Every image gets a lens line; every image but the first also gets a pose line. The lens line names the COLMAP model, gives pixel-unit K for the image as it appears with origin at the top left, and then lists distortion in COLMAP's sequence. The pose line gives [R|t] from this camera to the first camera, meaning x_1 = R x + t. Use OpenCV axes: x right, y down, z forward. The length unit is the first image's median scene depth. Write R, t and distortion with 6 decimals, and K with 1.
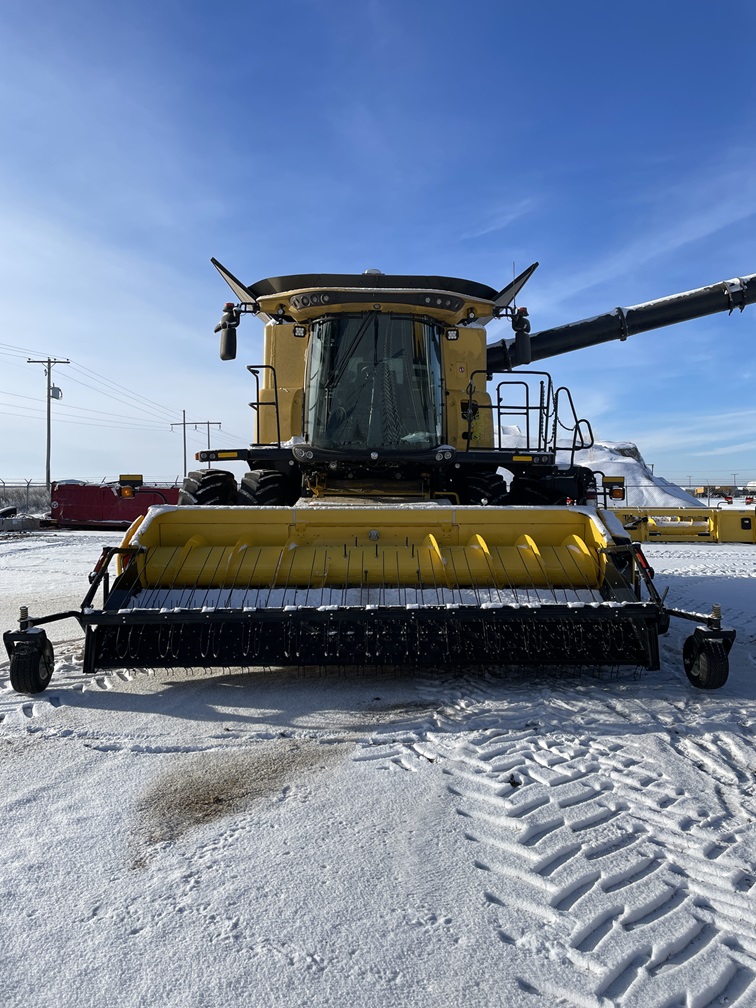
lens RADIAL K [[761.9, 0, 378.0], [0, 761.9, 504.0], [0, 0, 1]] dist [0.011424, 0.002178]
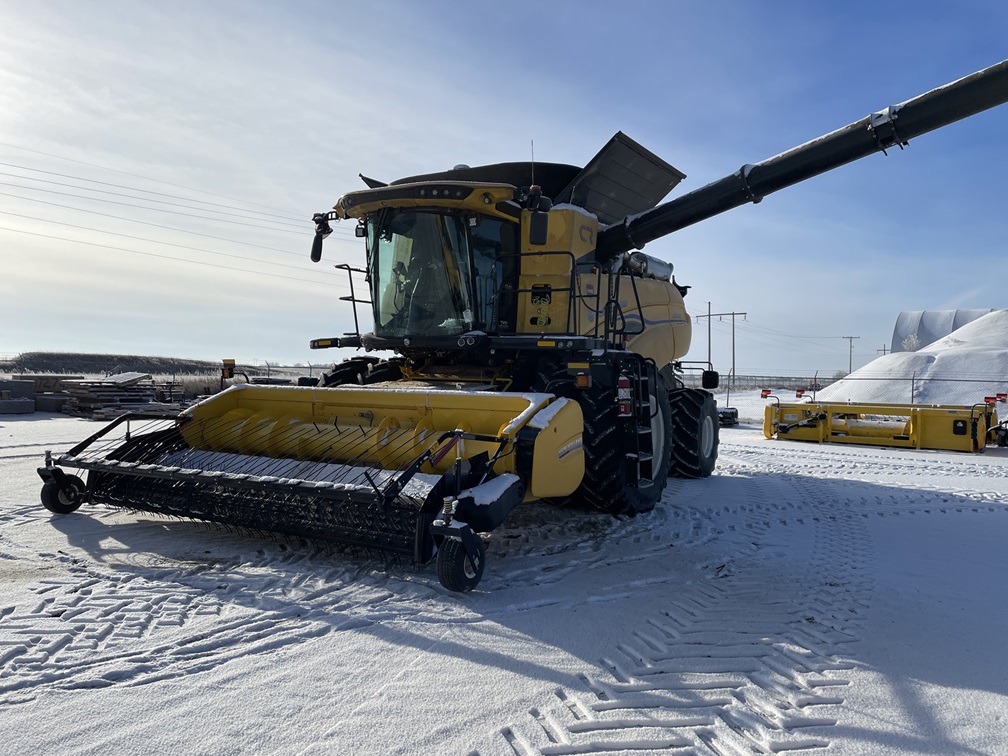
lens RADIAL K [[753.2, 0, 504.0], [0, 753.2, 378.0], [0, 0, 1]] dist [0.109923, -0.143046]
pose [[0.850737, 0.010029, -0.525496, 0.643715], [-0.022370, 0.999603, -0.017140, 0.002157], [0.525115, 0.026337, 0.850624, 0.161775]]
